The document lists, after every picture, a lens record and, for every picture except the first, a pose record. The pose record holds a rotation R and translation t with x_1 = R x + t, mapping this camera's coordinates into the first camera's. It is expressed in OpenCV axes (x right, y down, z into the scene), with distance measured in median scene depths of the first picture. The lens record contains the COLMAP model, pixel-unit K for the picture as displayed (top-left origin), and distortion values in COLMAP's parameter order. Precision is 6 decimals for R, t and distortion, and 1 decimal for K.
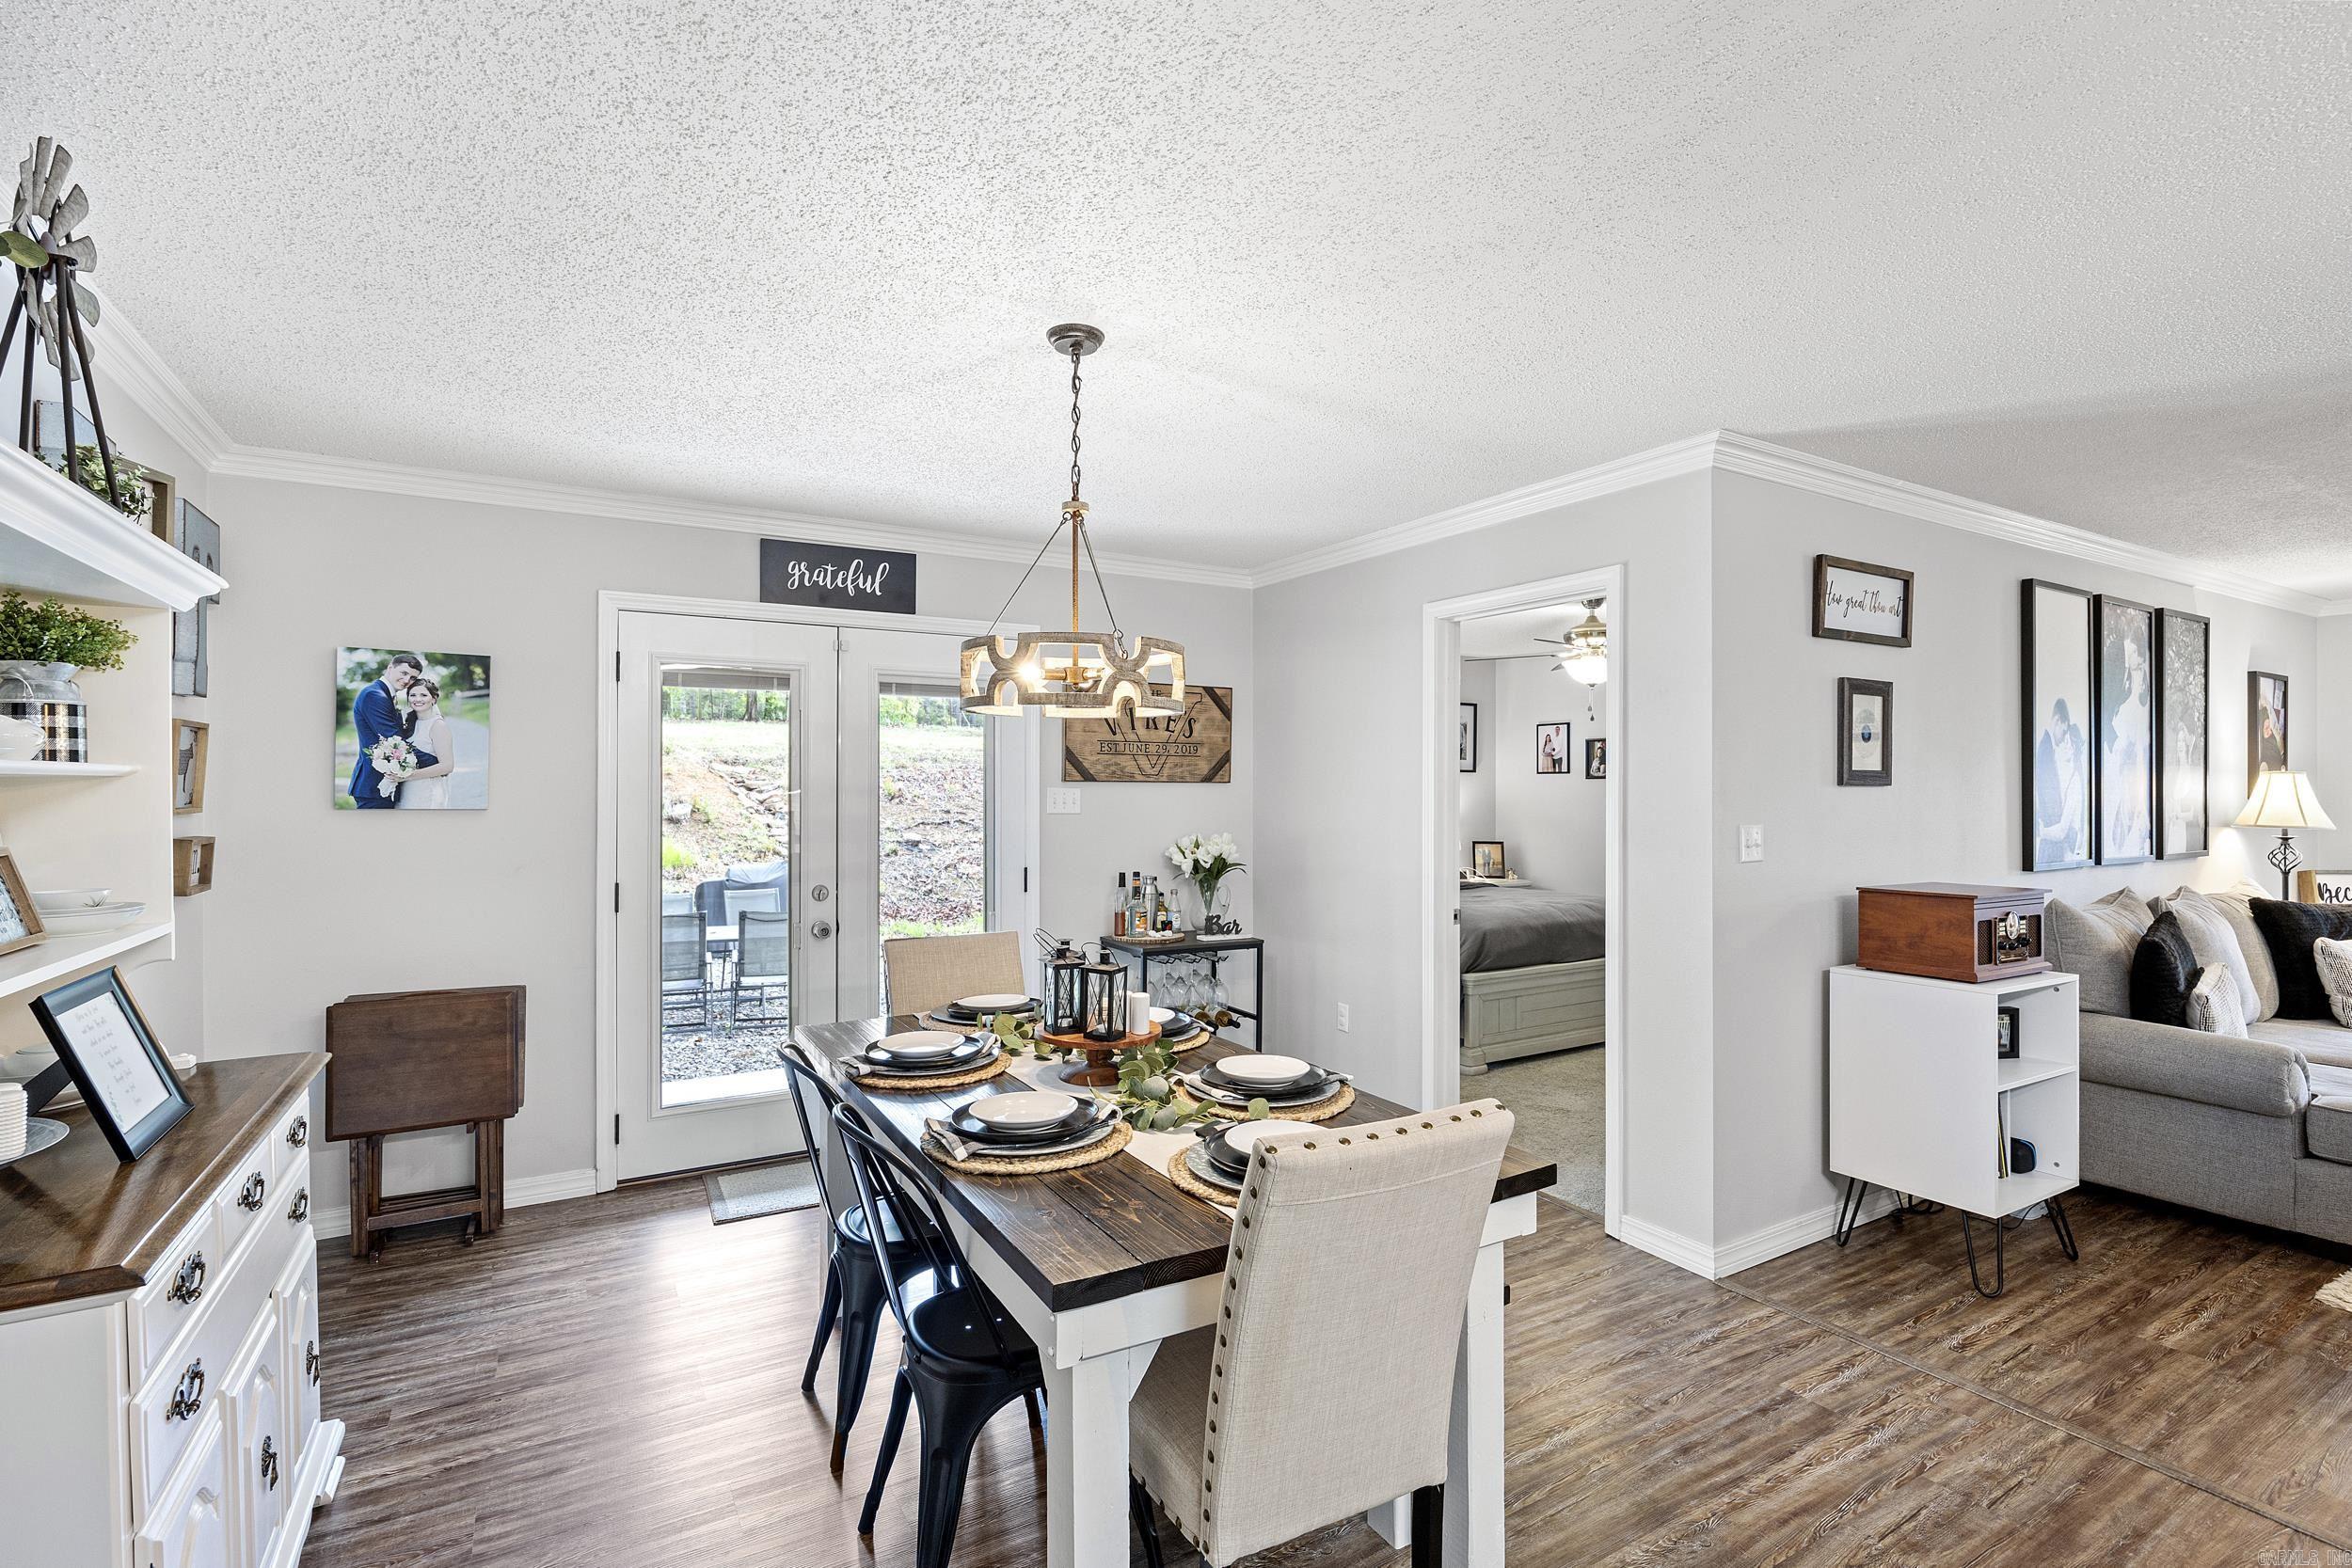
lens RADIAL K [[1080.0, 0, 1178.0], [0, 1080.0, 779.9], [0, 0, 1]] dist [-0.006113, -0.000035]
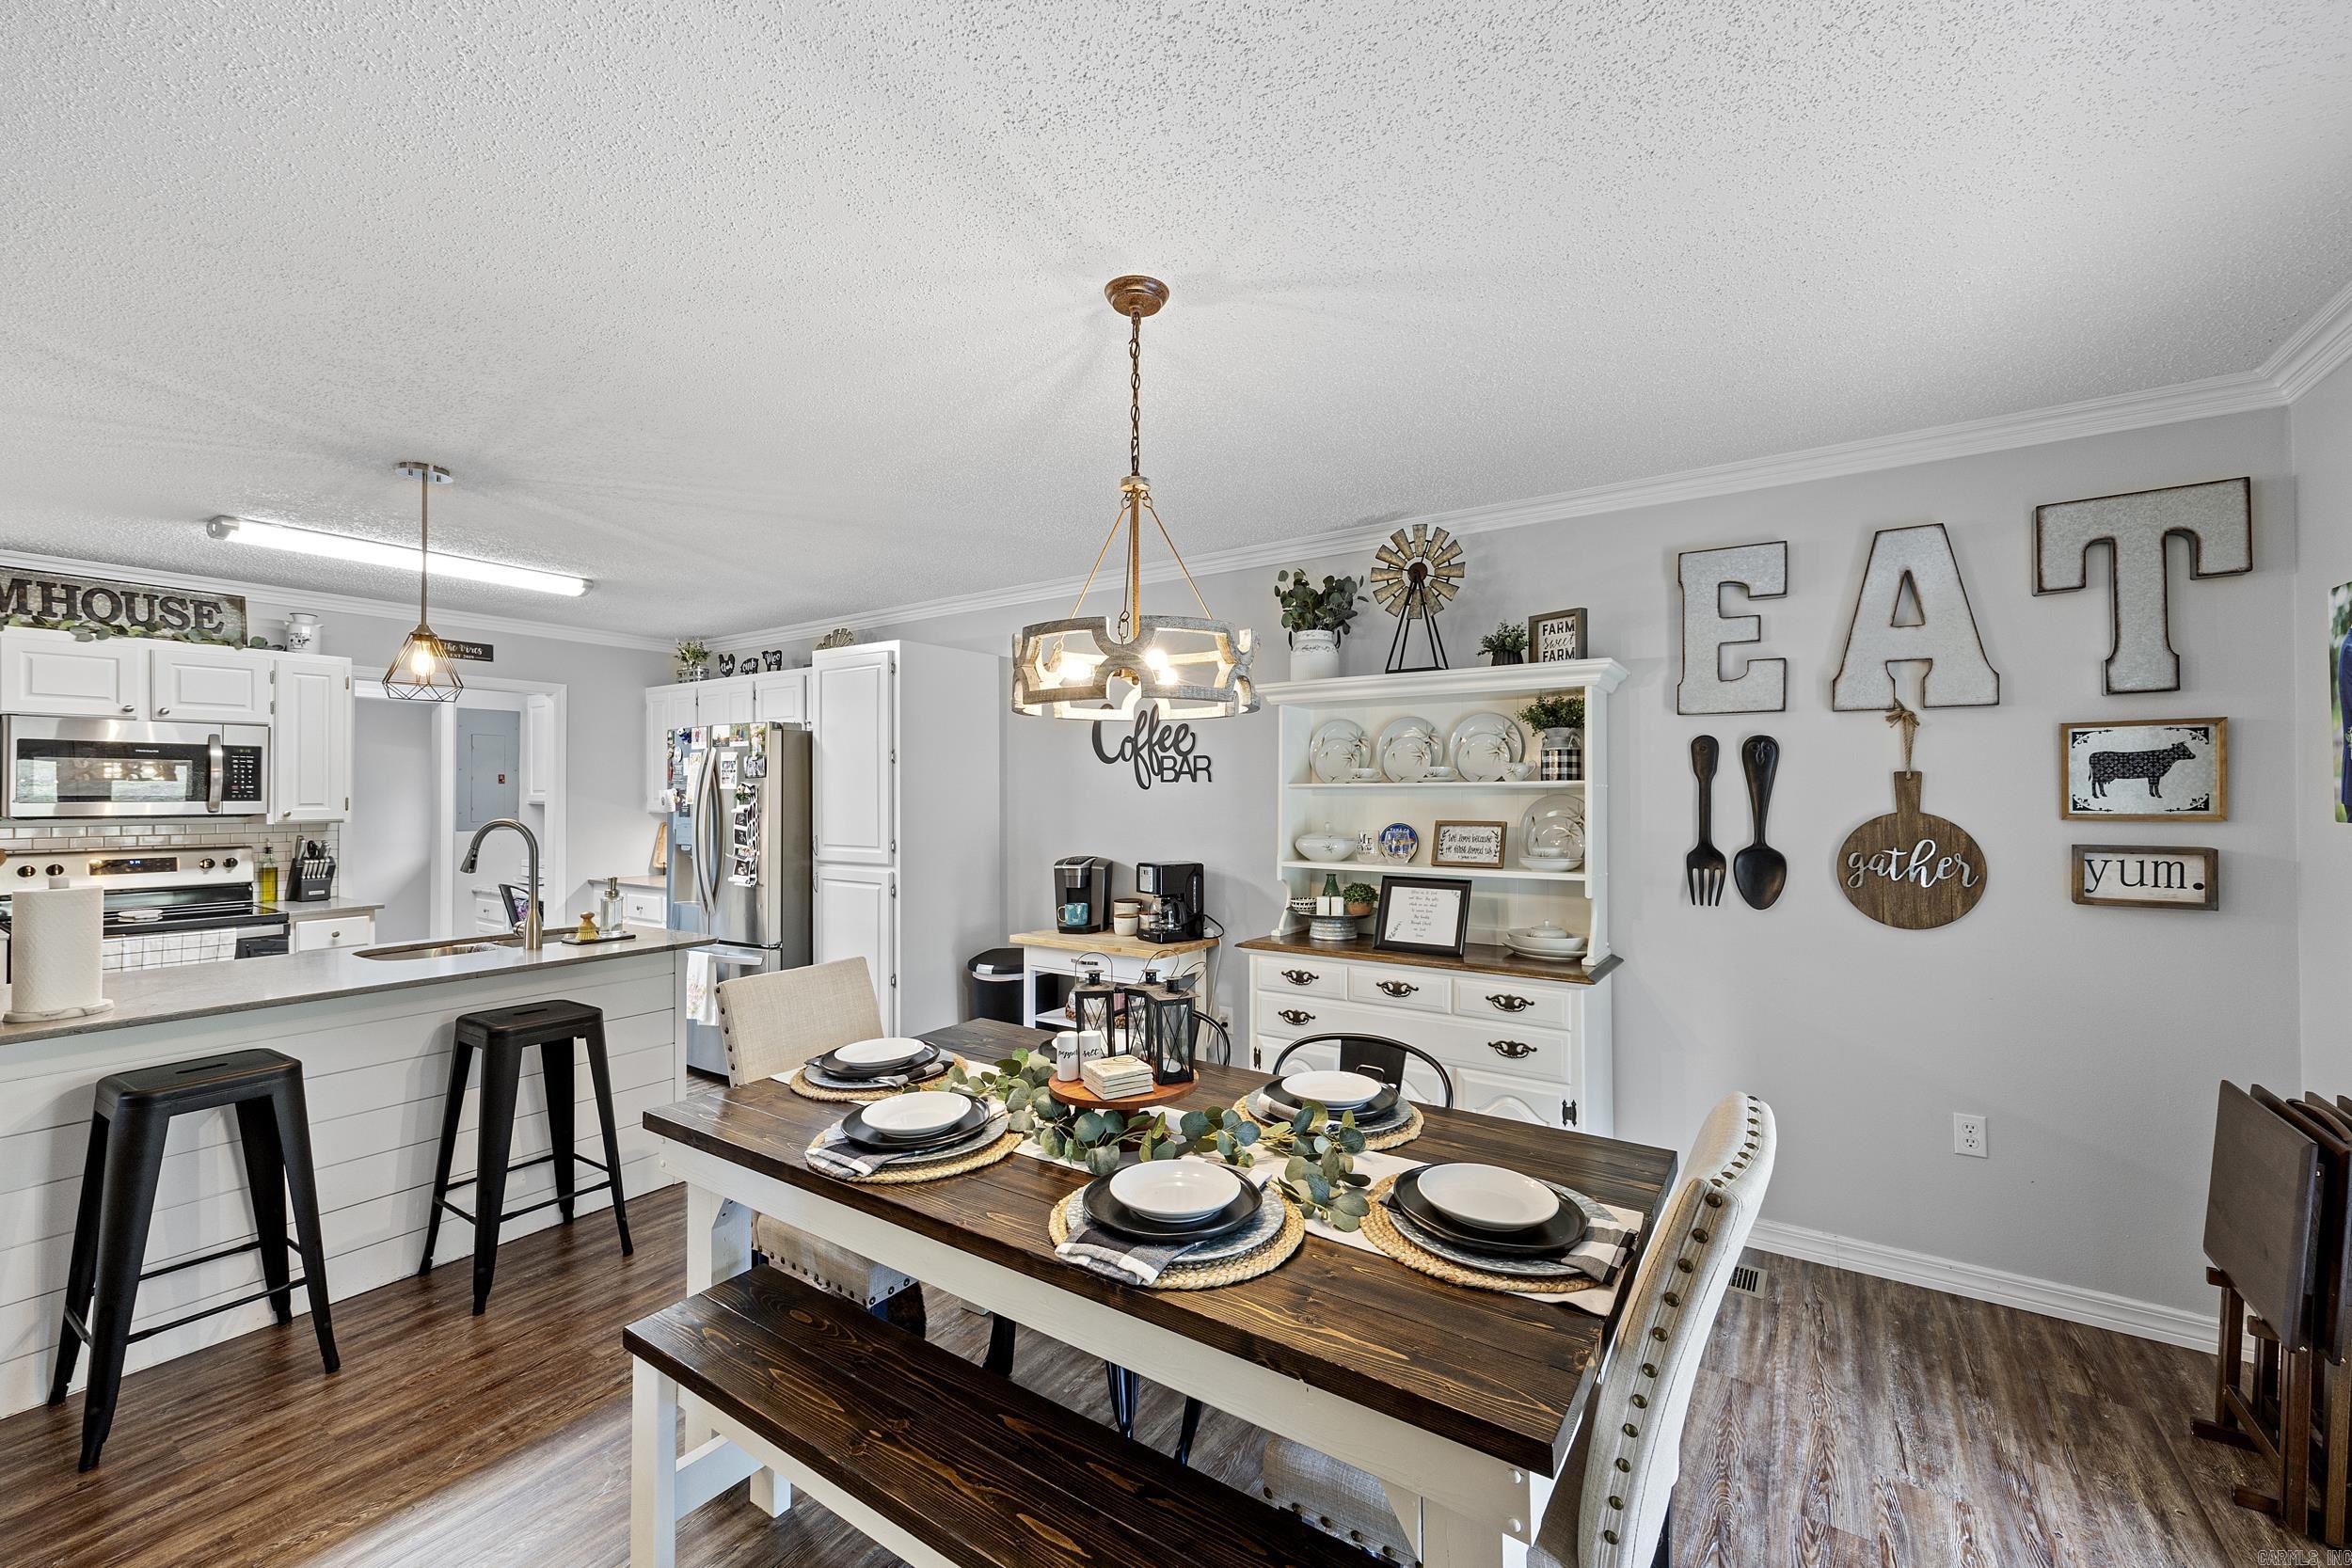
lens RADIAL K [[949.3, 0, 1172.9], [0, 949.3, 778.0], [0, 0, 1]] dist [0.002891, 0.000029]
pose [[-0.904415, -0.003788, -0.426637, 0.134796], [0.006362, 0.999730, -0.022364, 0.006097], [0.426606, -0.022940, -0.904147, 1.028790]]
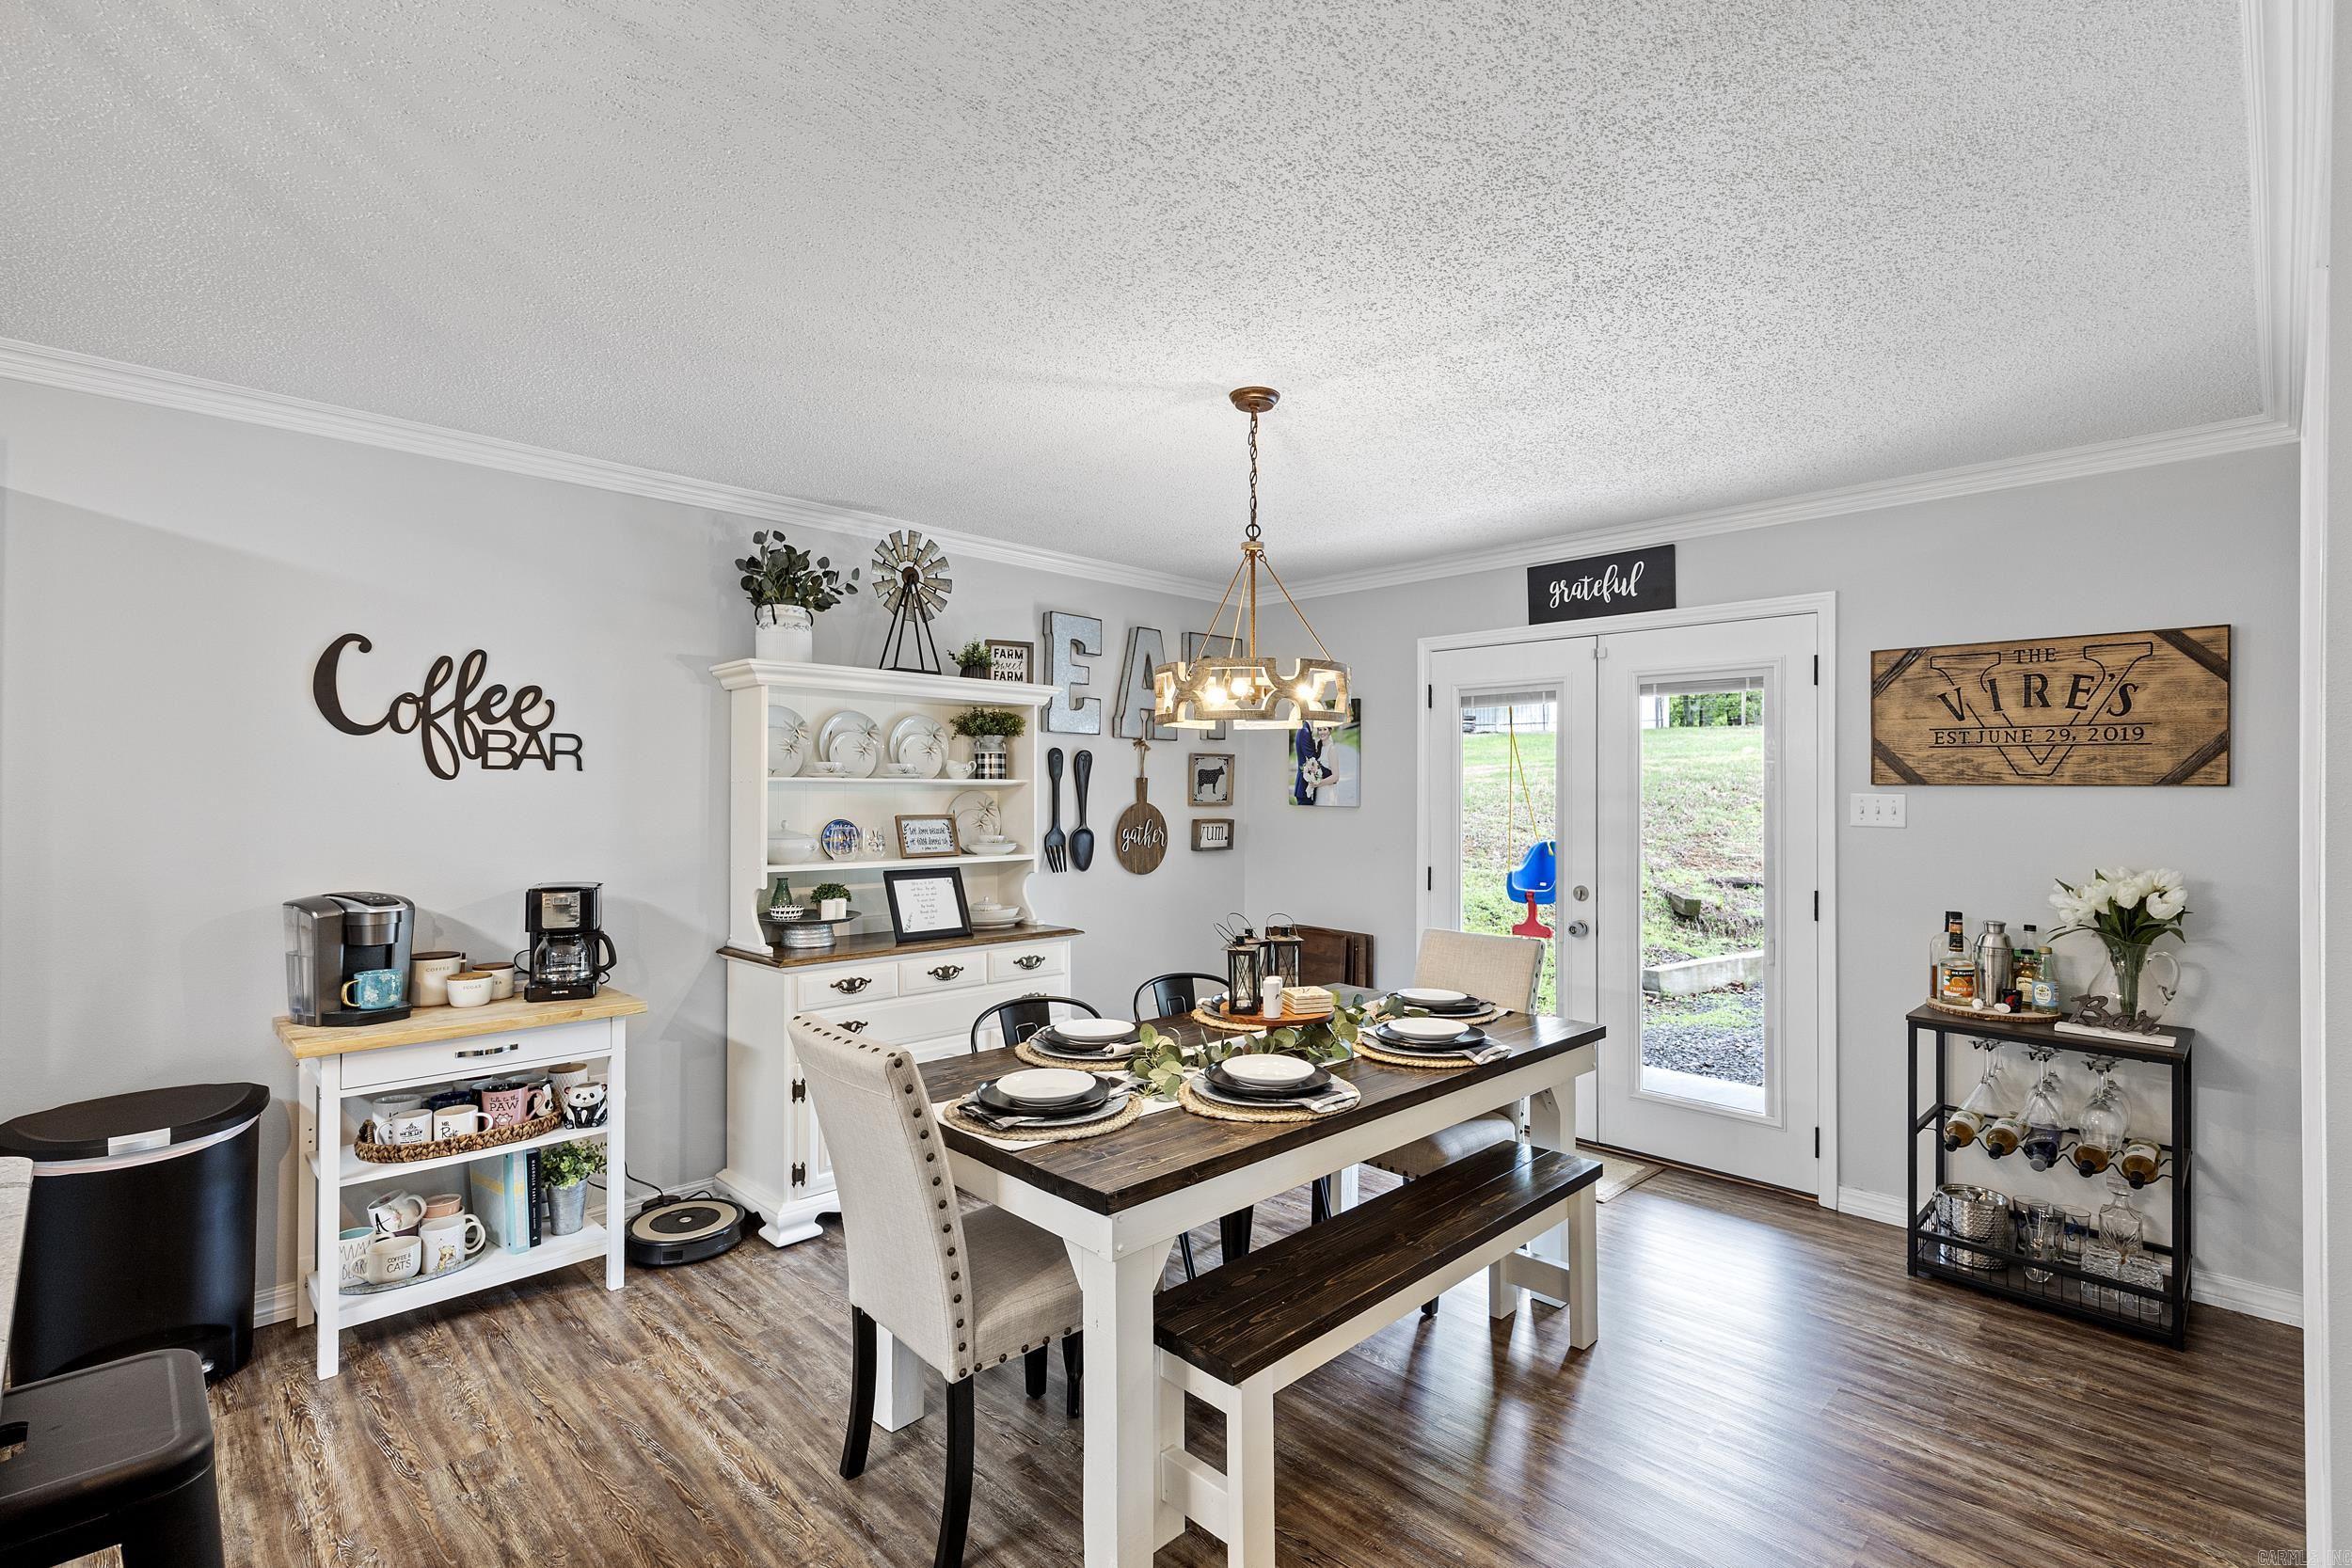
lens RADIAL K [[1080.0, 0, 1165.7], [0, 1080.0, 778.2], [0, 0, 1]] dist [-0.006113, -0.000035]
pose [[0.250640, -0.012077, -0.968005, 0.587105], [0.002873, 0.999927, -0.011731, 0.004595], [0.968076, 0.000160, 0.250657, 0.360631]]
